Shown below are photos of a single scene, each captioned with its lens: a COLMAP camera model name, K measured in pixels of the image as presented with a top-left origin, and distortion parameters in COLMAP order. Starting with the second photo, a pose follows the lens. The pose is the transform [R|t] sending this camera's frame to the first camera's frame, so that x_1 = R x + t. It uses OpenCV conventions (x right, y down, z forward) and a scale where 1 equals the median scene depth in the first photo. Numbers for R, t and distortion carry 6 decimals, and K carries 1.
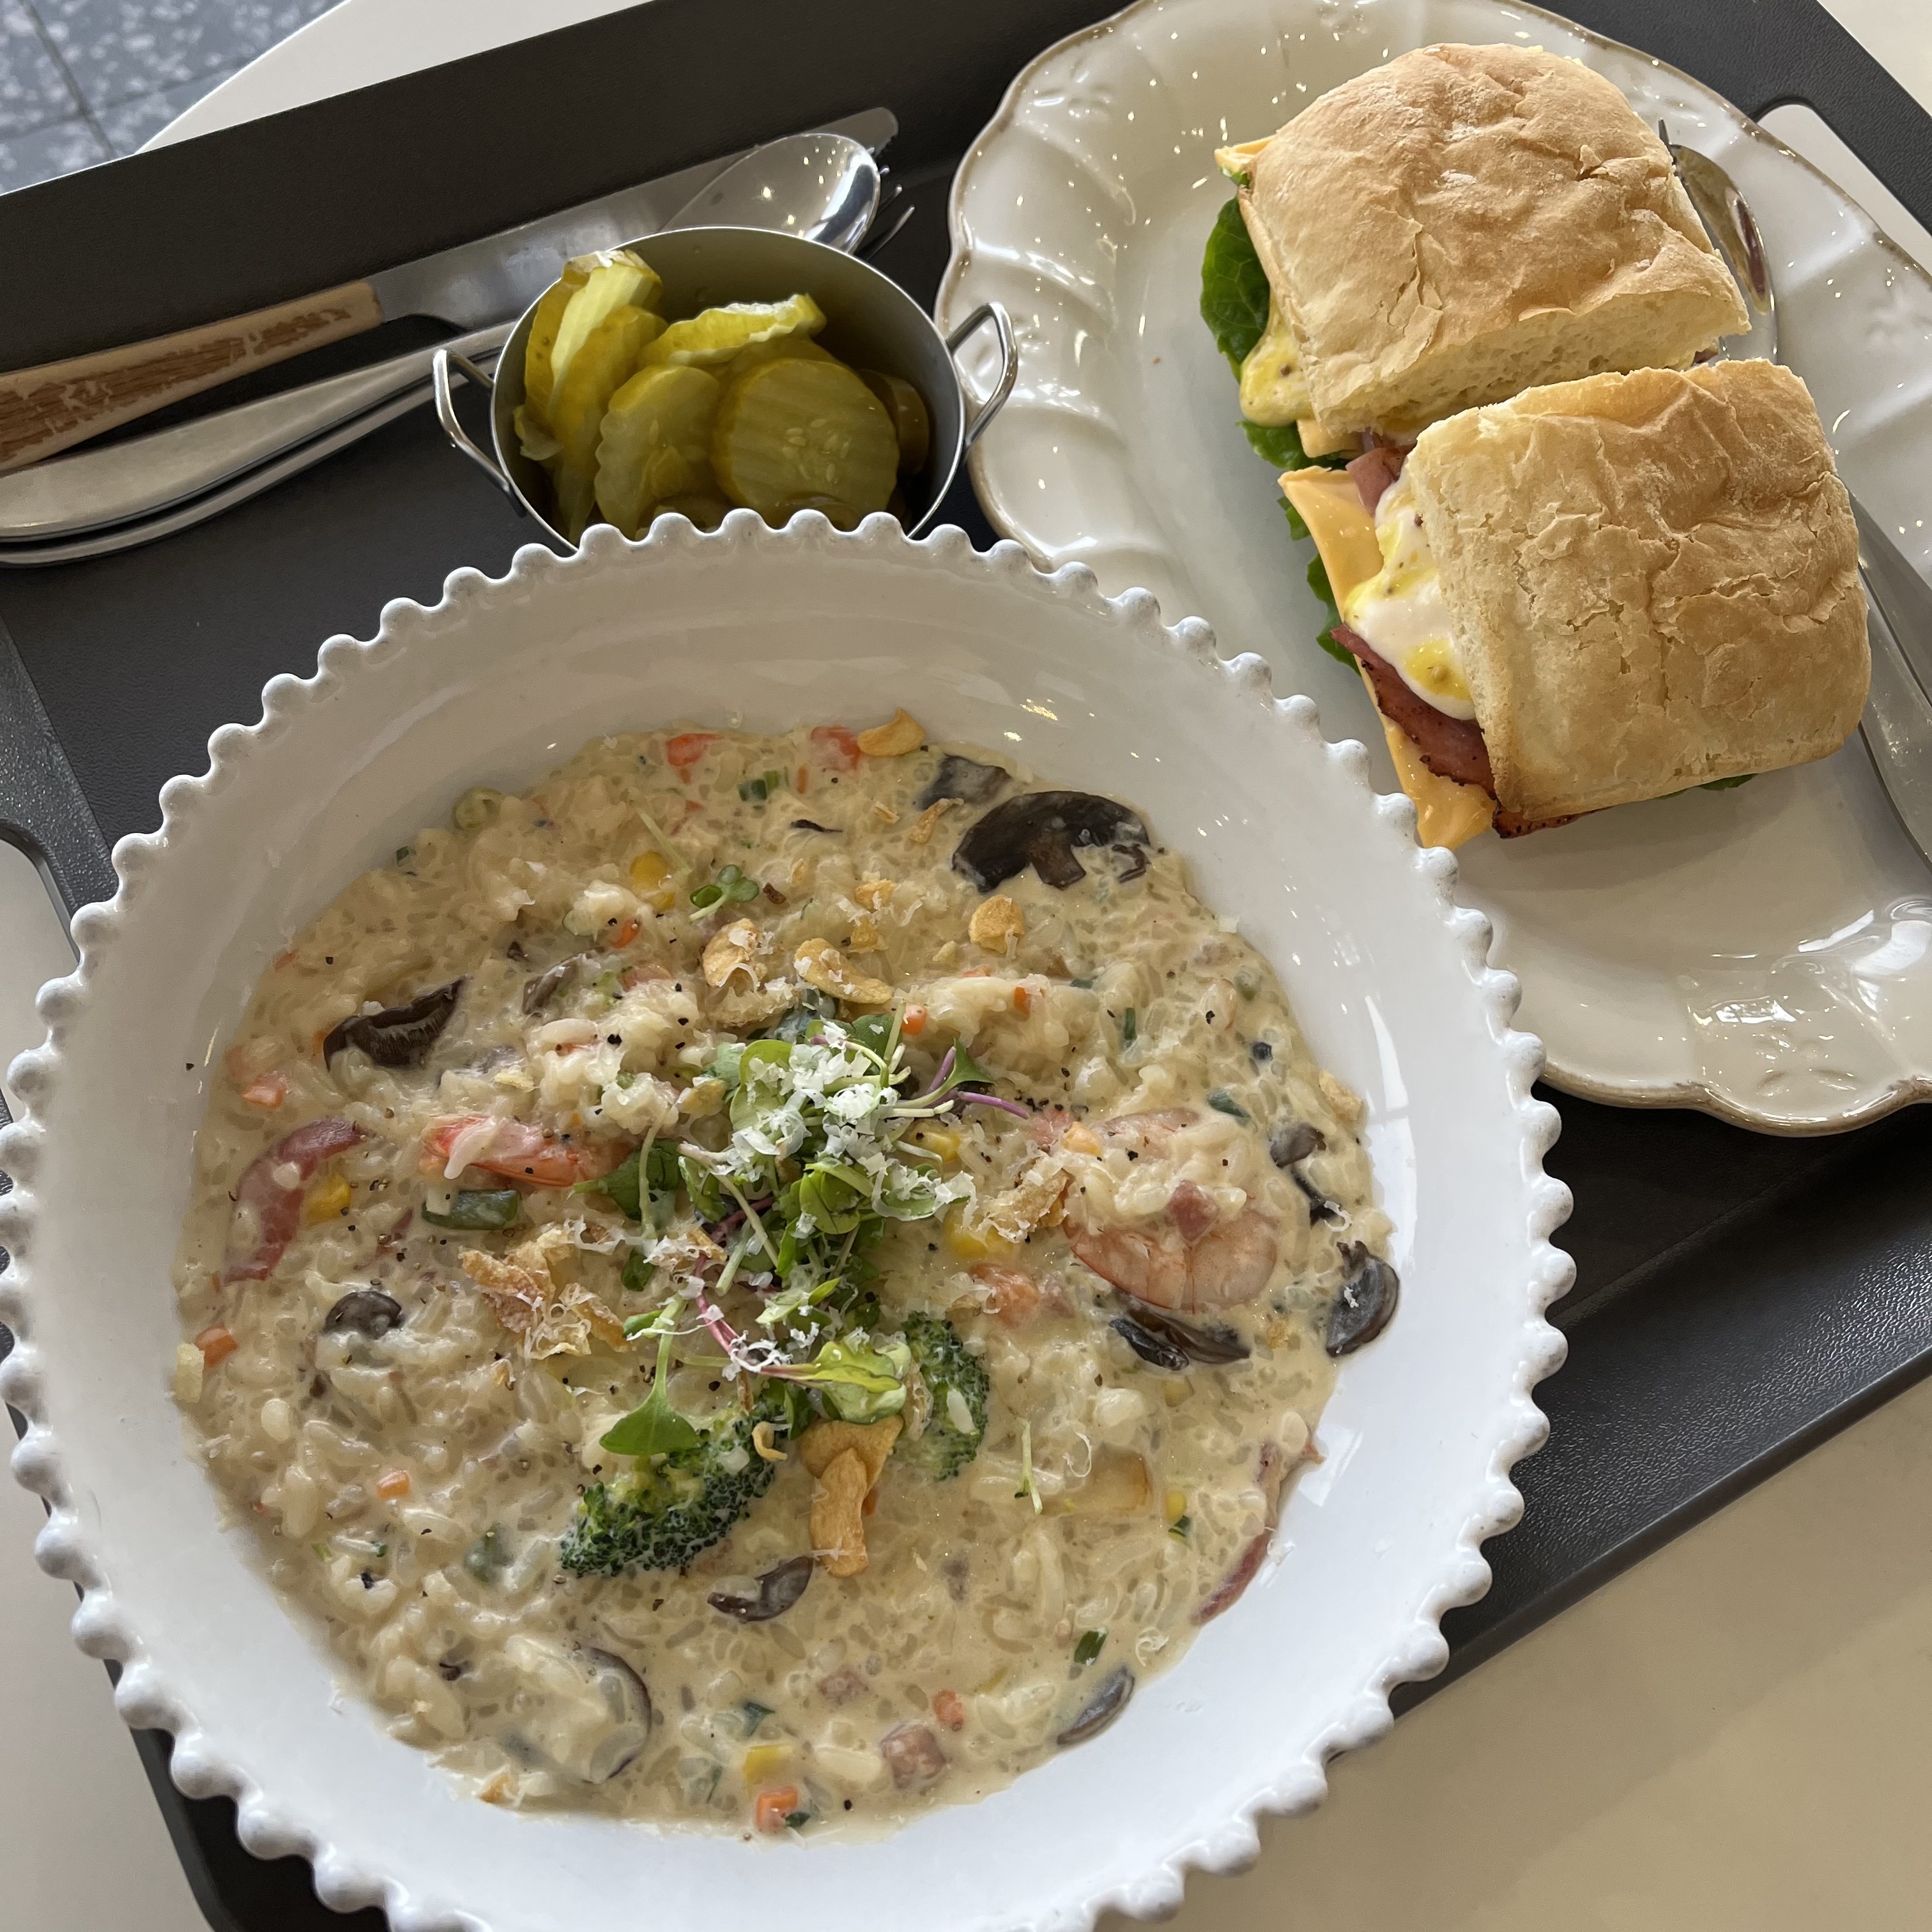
lens RADIAL K [[1955.0, 0, 966.0], [0, 1955.0, 966.0], [0, 0, 1]] dist [0.111359, -0.194188]
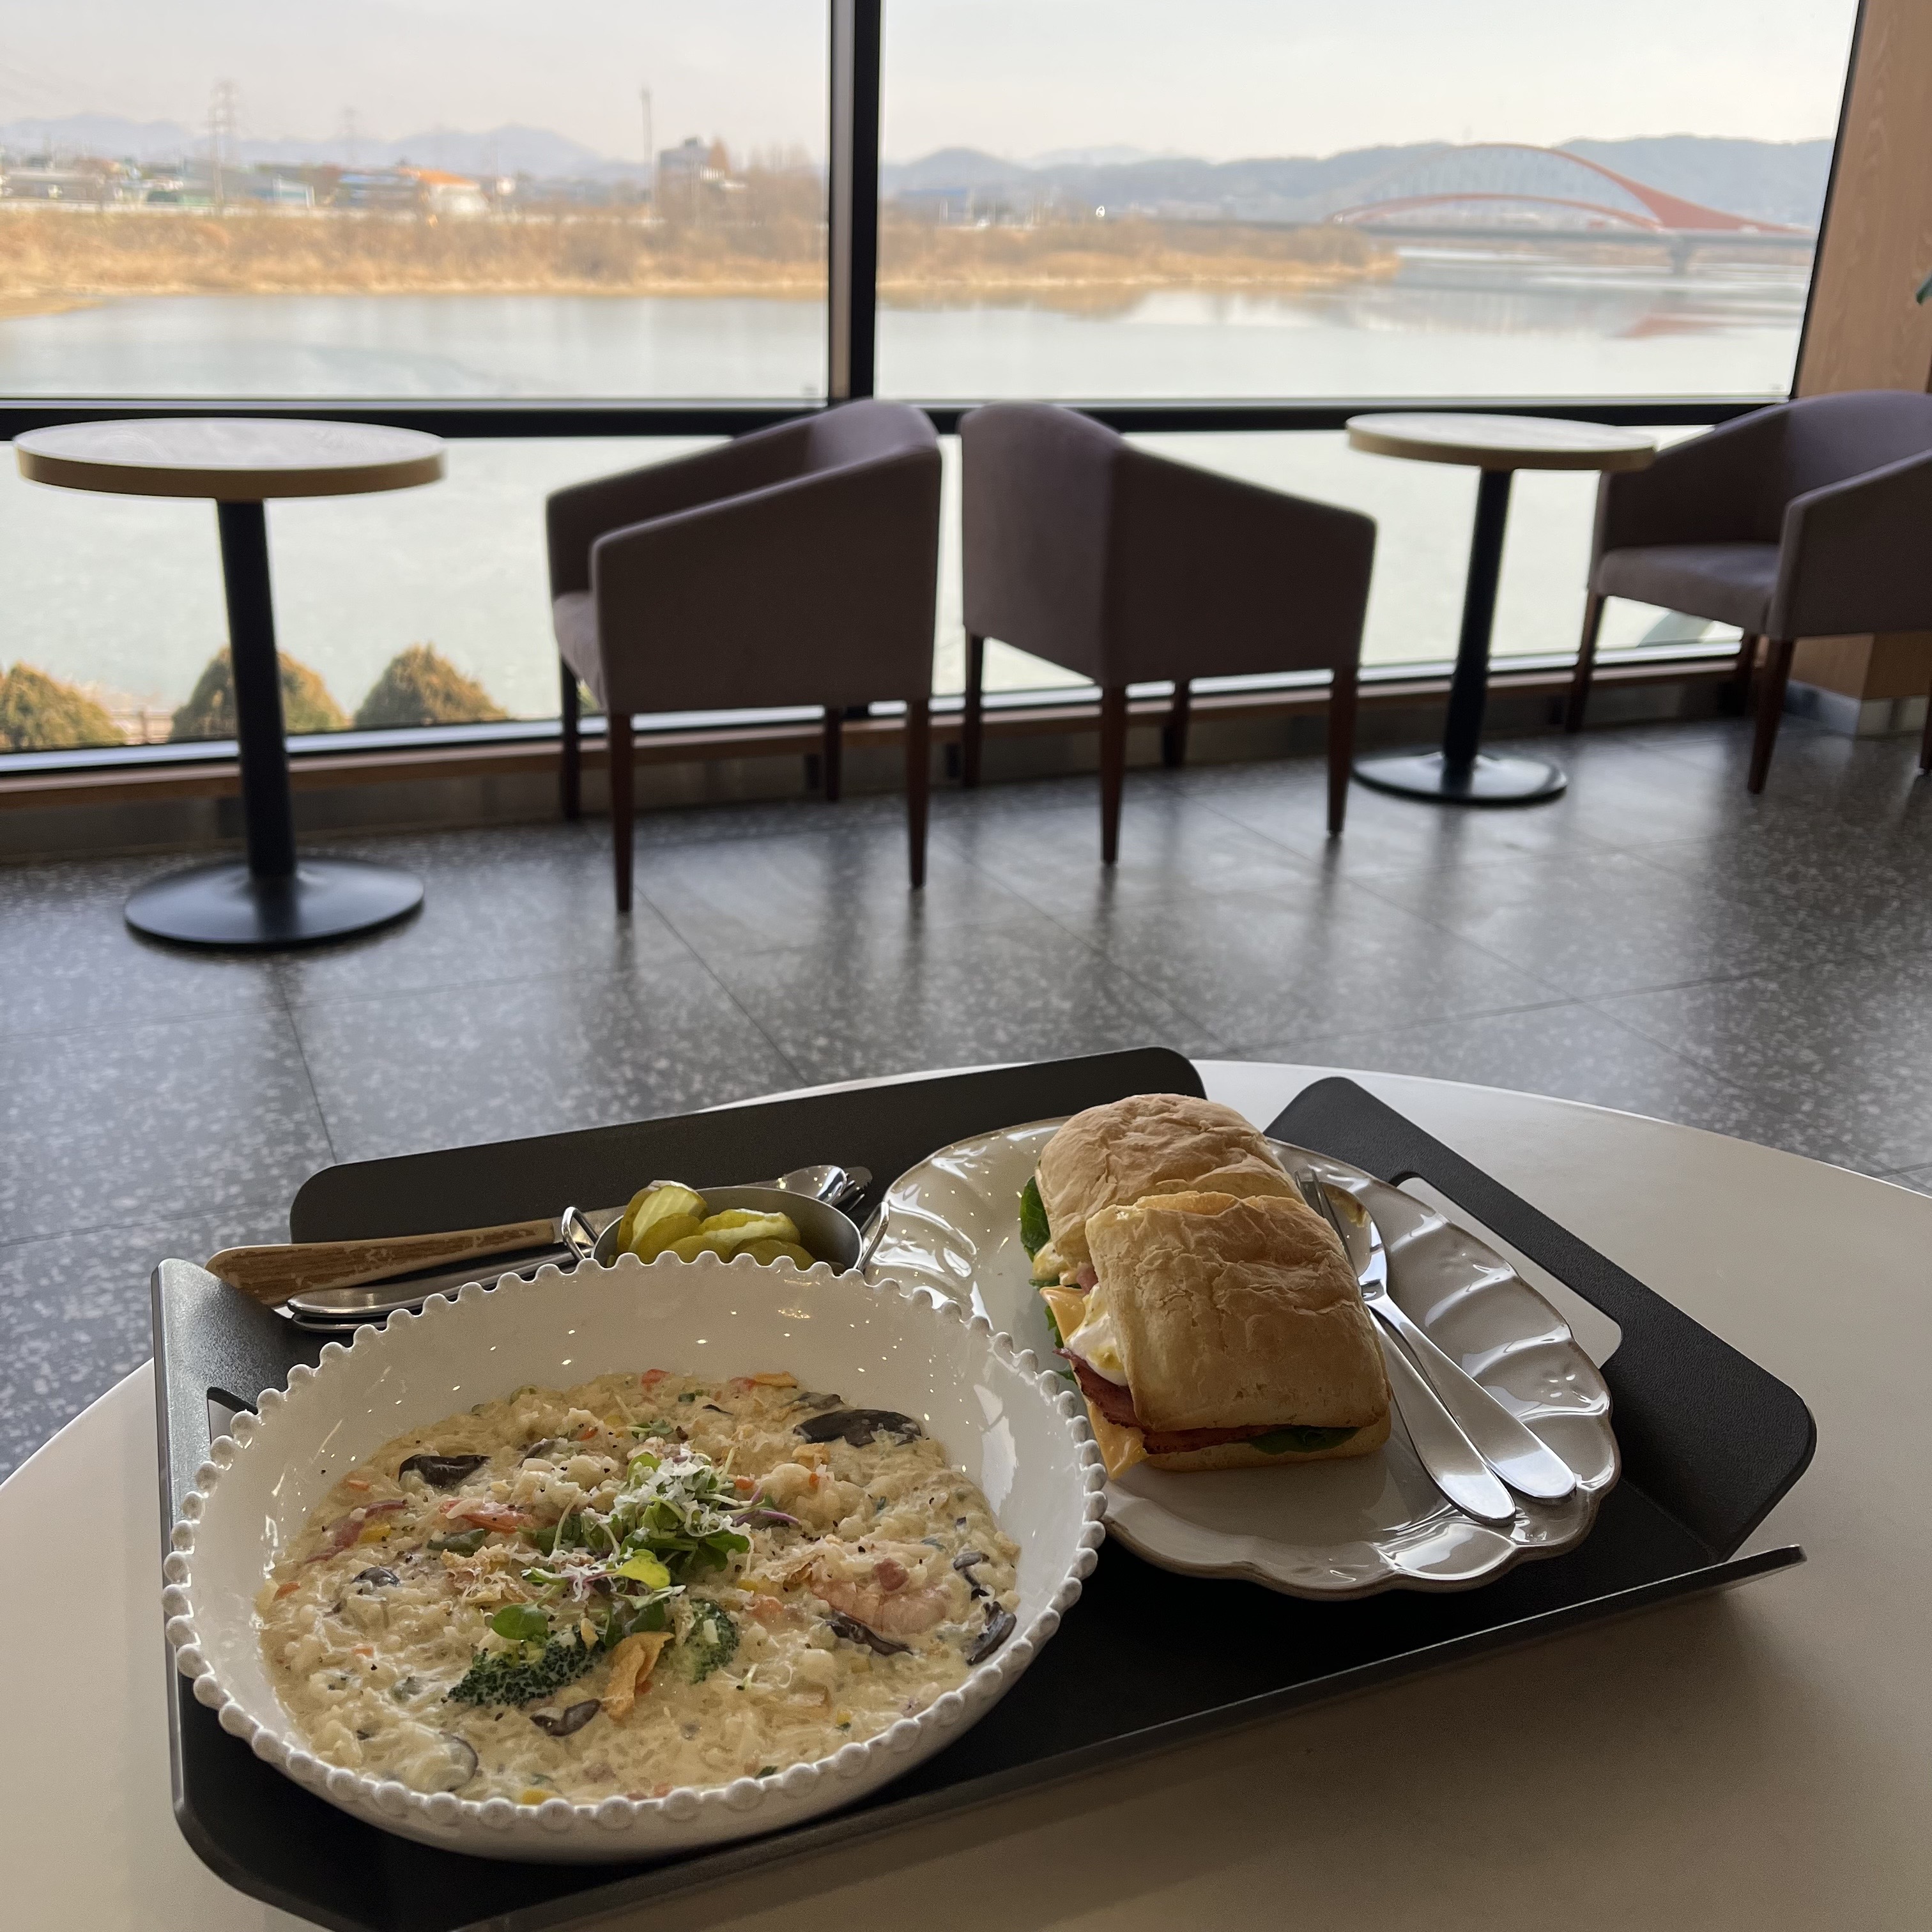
lens RADIAL K [[1955.0, 0, 966.0], [0, 1955.0, 966.0], [0, 0, 1]] dist [0.002273, 0.276474]
pose [[0.989621, -0.025366, -0.141443, 0.408851], [-0.079674, 0.722293, -0.686982, 0.846466], [0.119589, 0.691122, 0.712776, -0.459204]]
